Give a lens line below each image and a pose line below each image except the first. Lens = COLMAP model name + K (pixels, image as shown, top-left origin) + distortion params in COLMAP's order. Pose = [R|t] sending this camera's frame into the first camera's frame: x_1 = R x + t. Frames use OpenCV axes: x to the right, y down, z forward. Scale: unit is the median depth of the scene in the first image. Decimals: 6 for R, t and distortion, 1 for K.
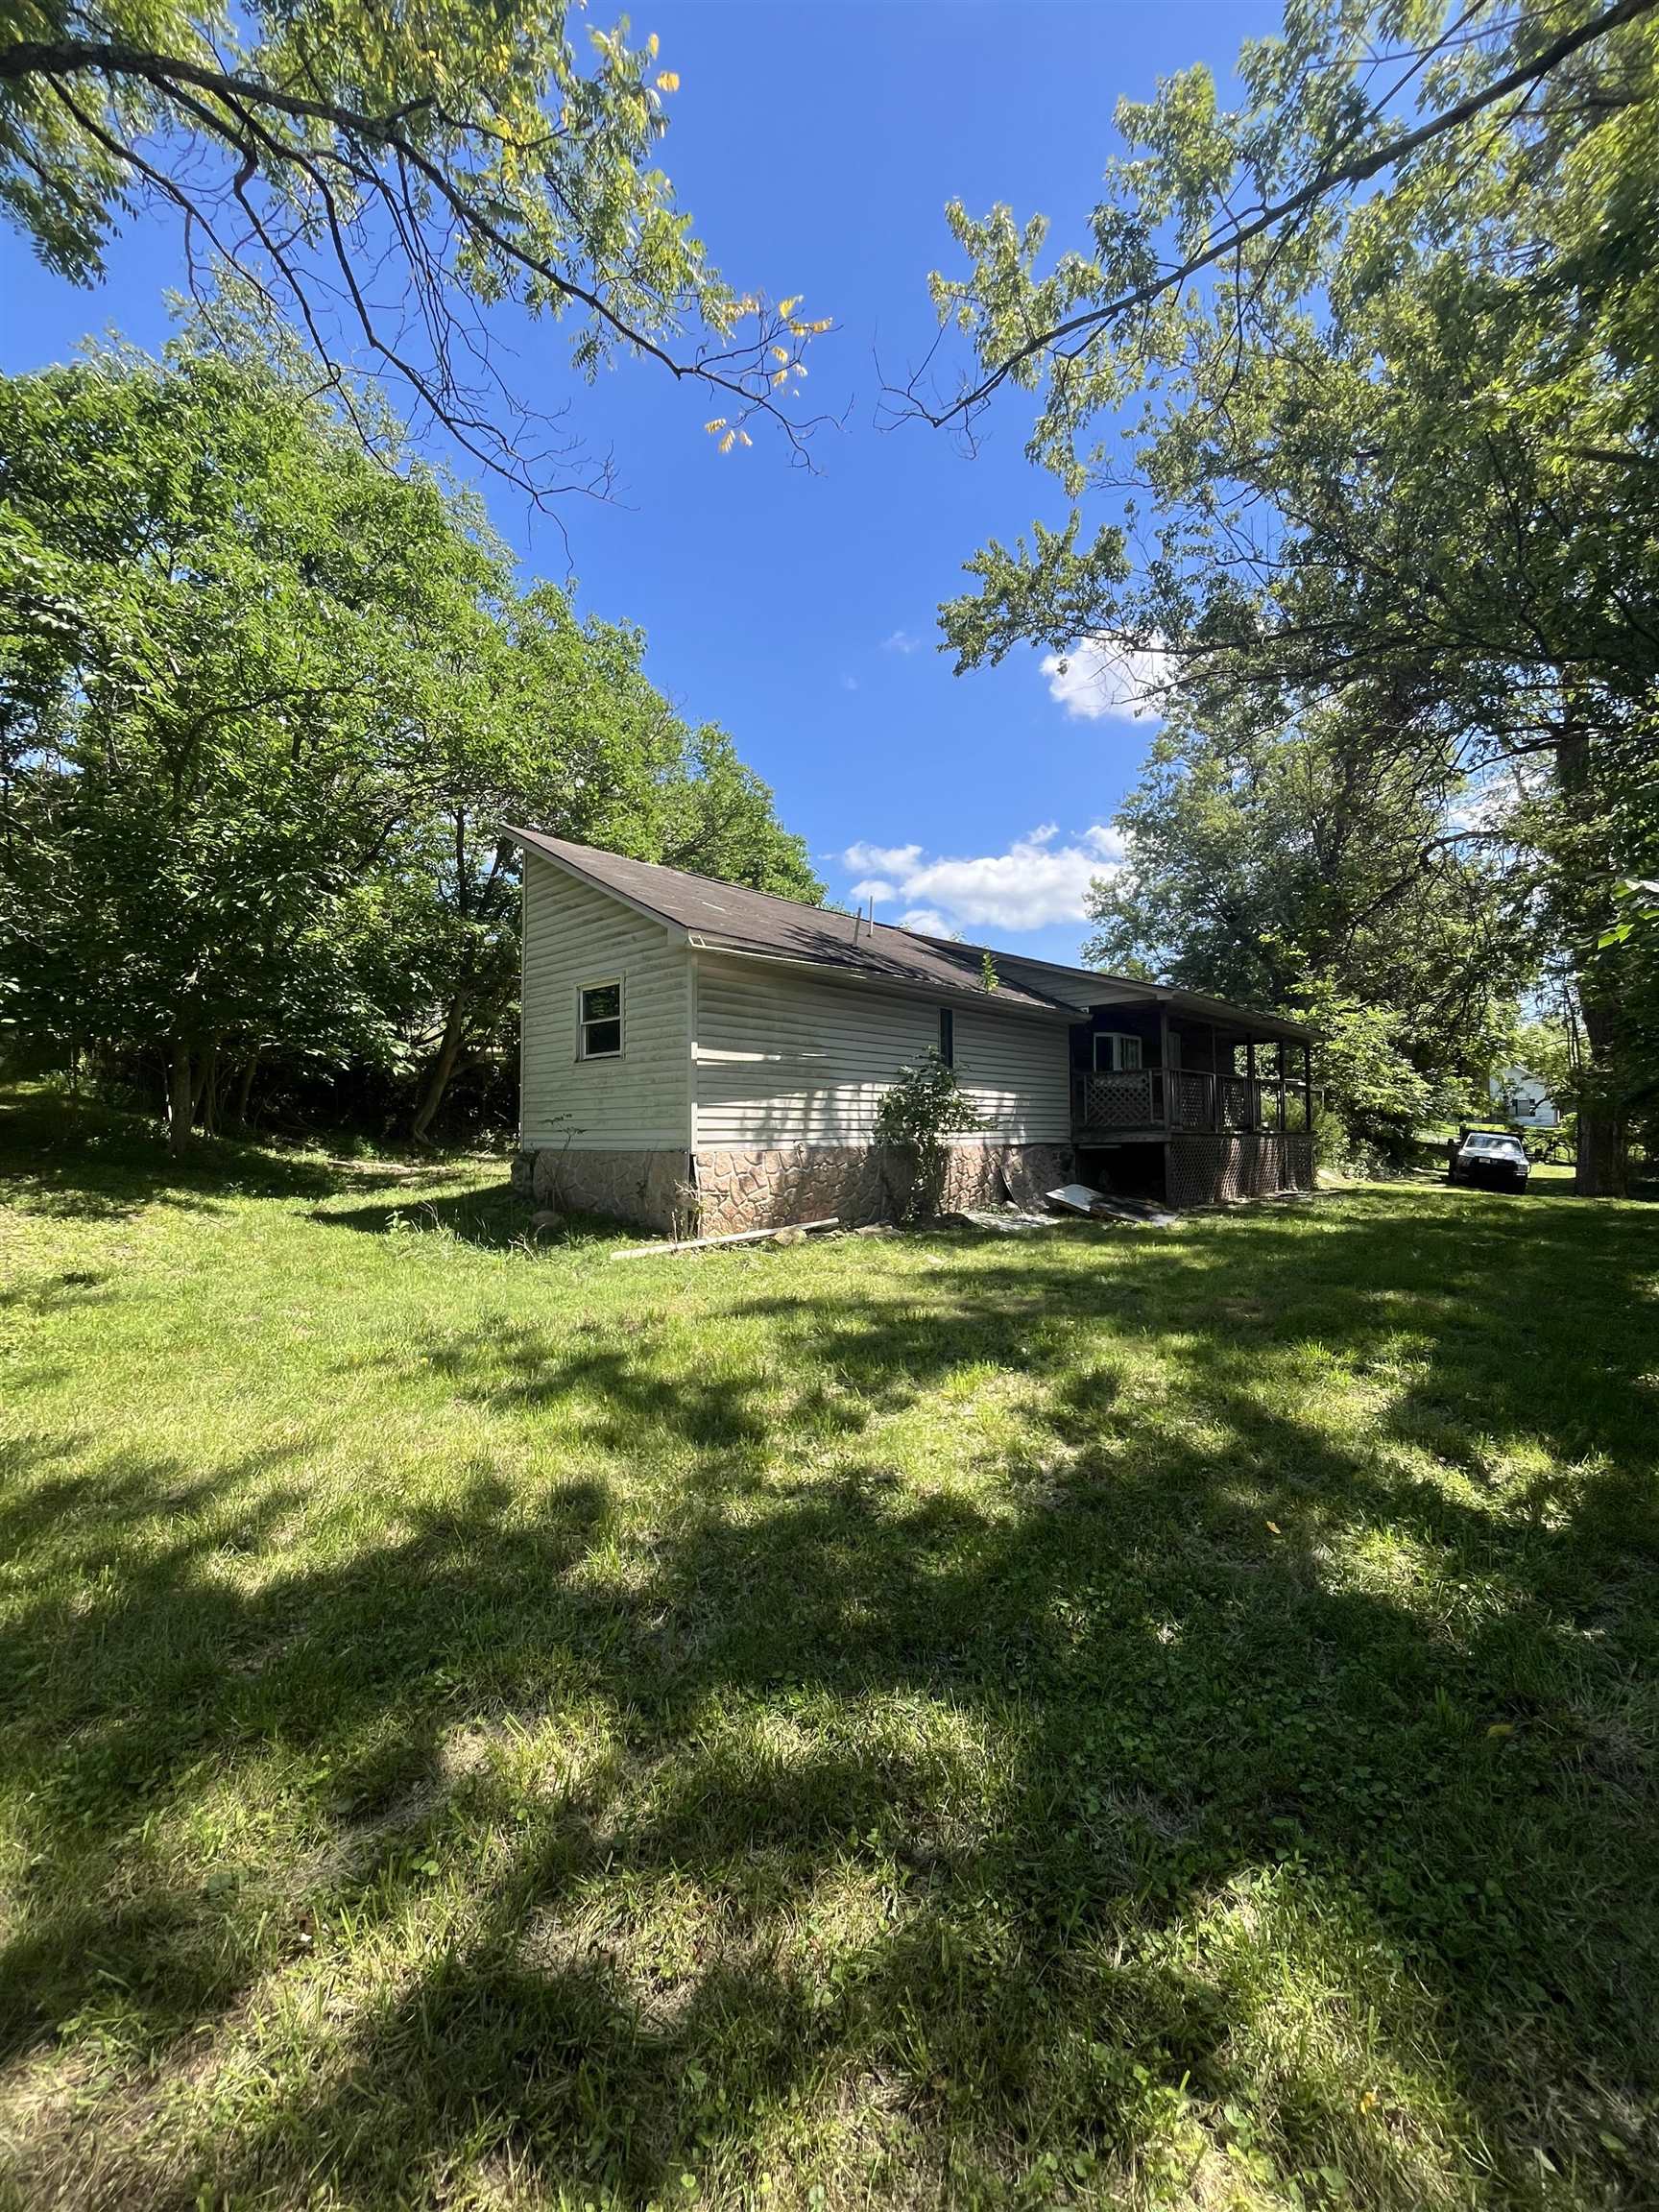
lens RADIAL K [[886.2, 0, 830.7], [0, 886.2, 1112.4], [0, 0, 1]] dist [0.000408, 0.000035]
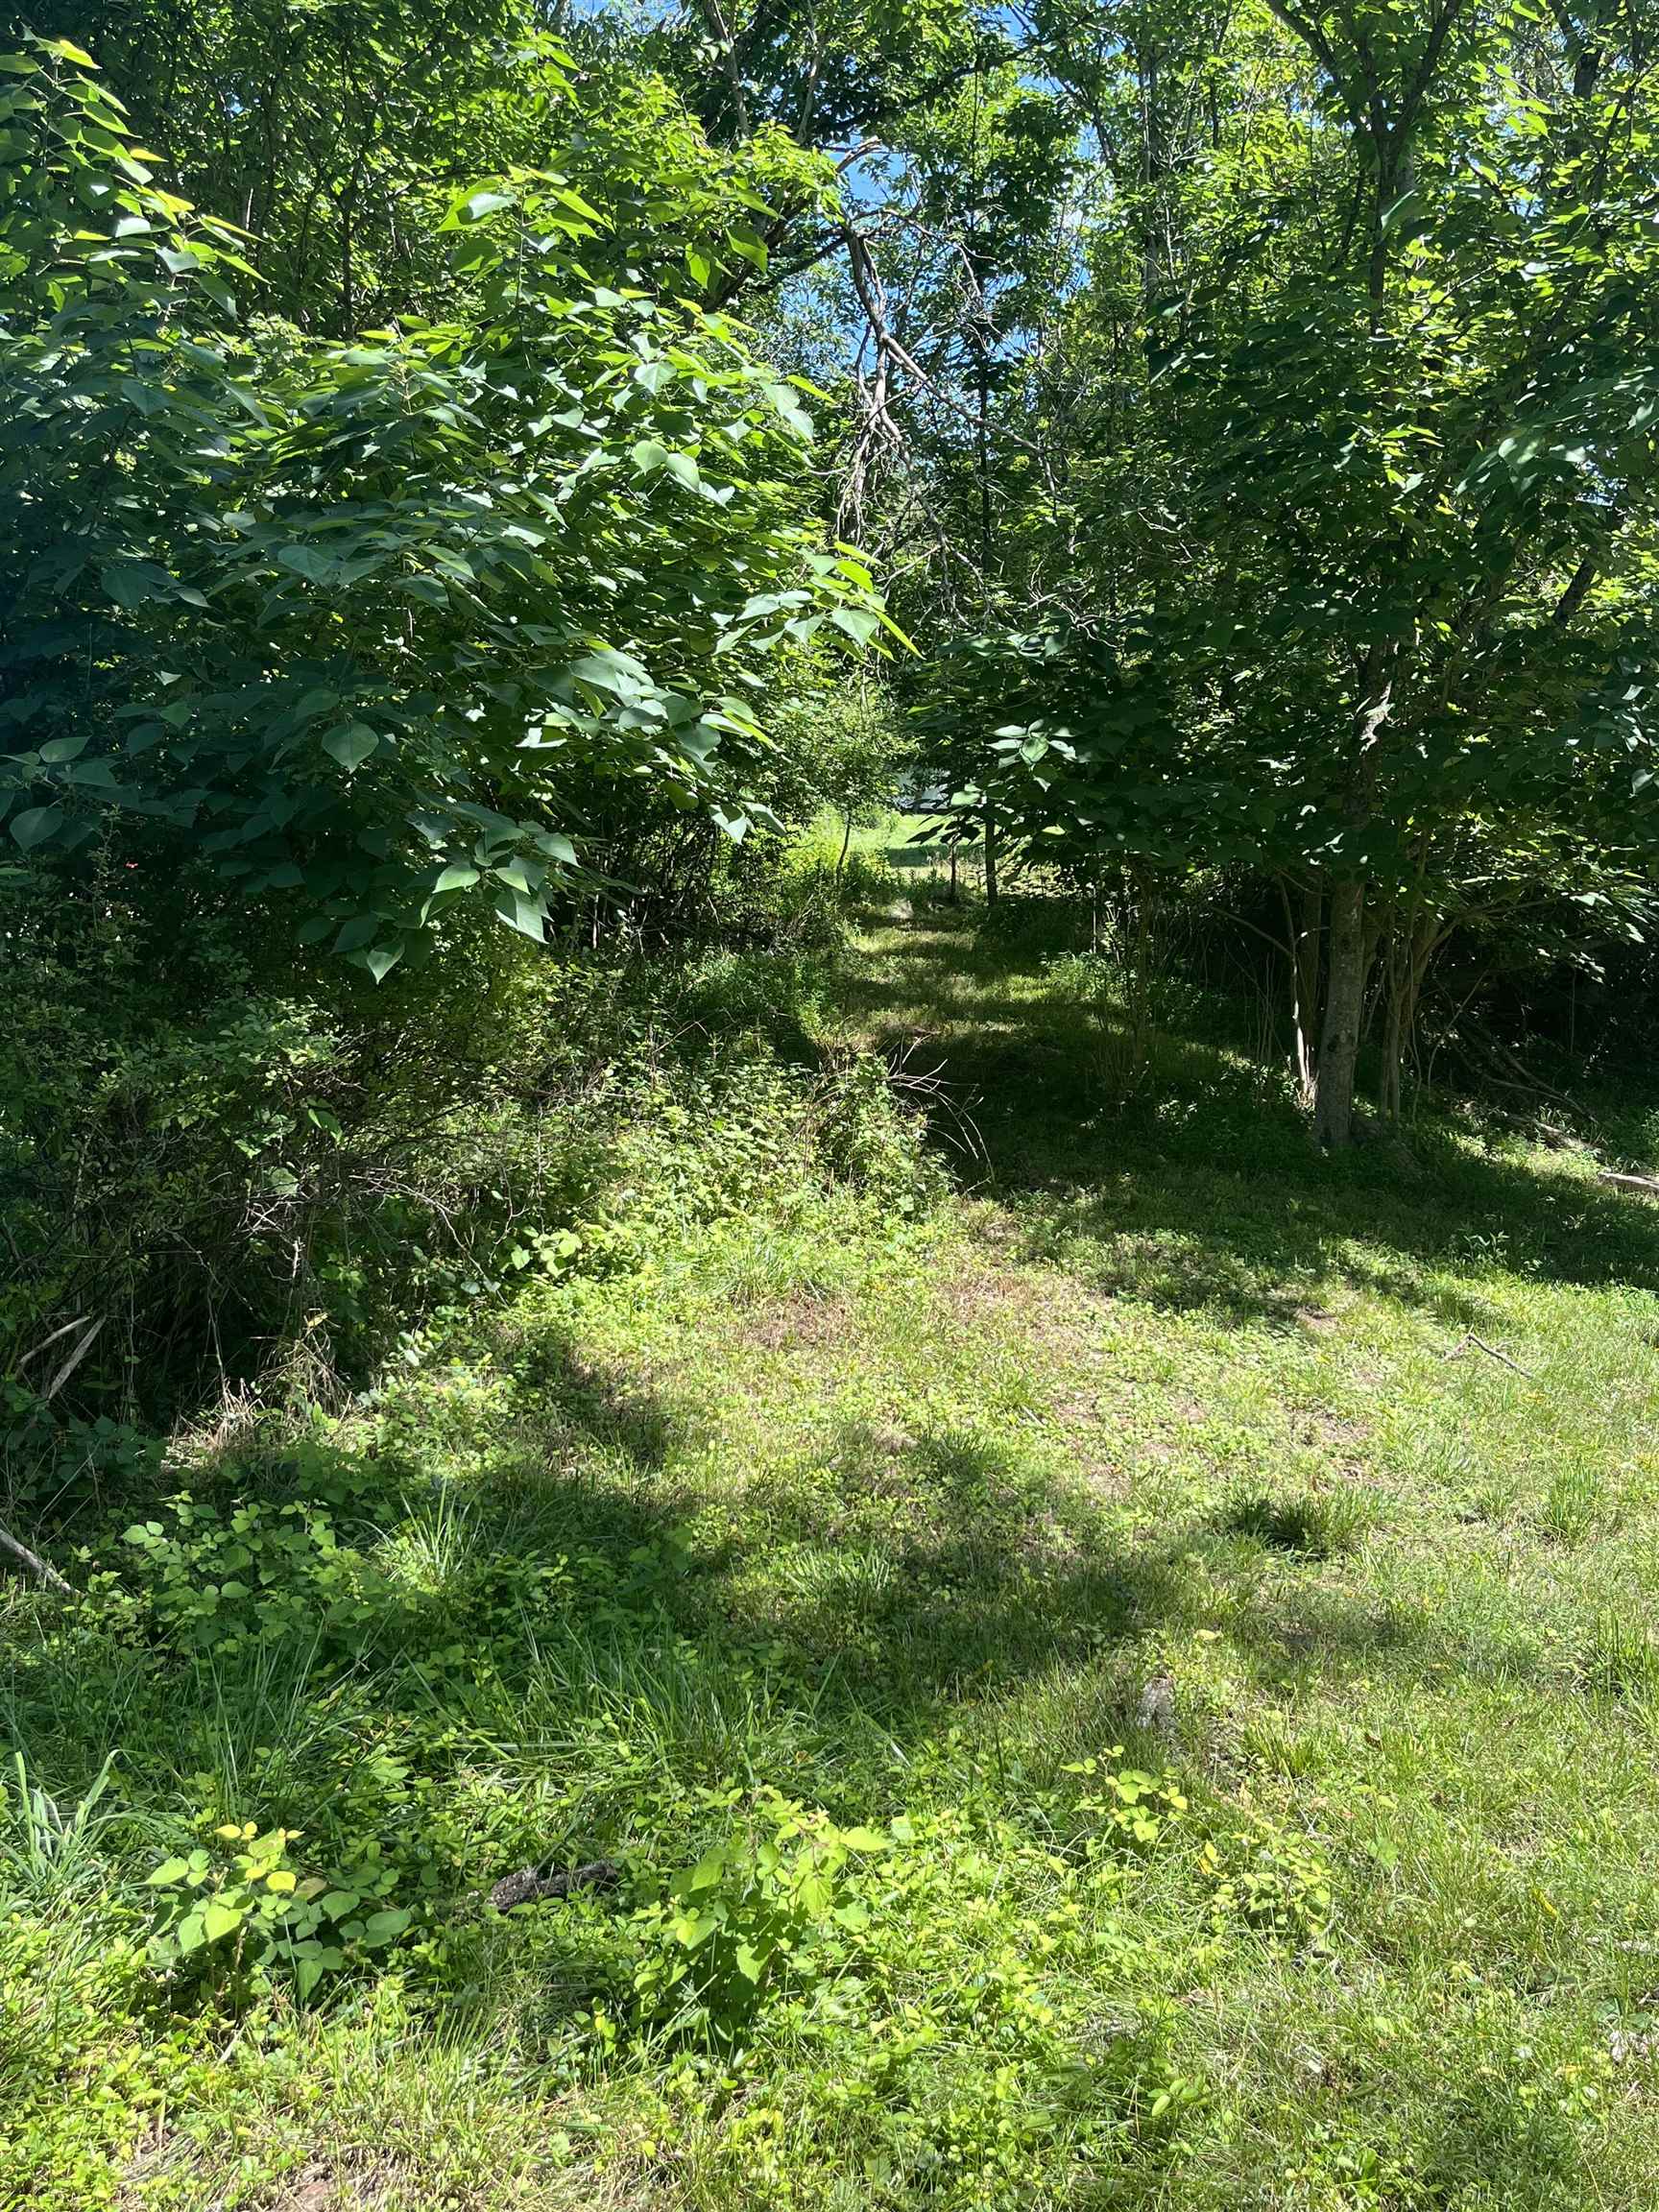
lens RADIAL K [[1933.2, 0, 829.4], [0, 1933.2, 1105.8], [0, 0, 1]] dist [0.000846, 0.000269]
pose [[0.700093, 0.040195, -0.712919, -0.291809], [-0.018494, 0.999100, 0.038169, -0.001900], [0.713812, -0.013537, 0.700207, 0.230822]]
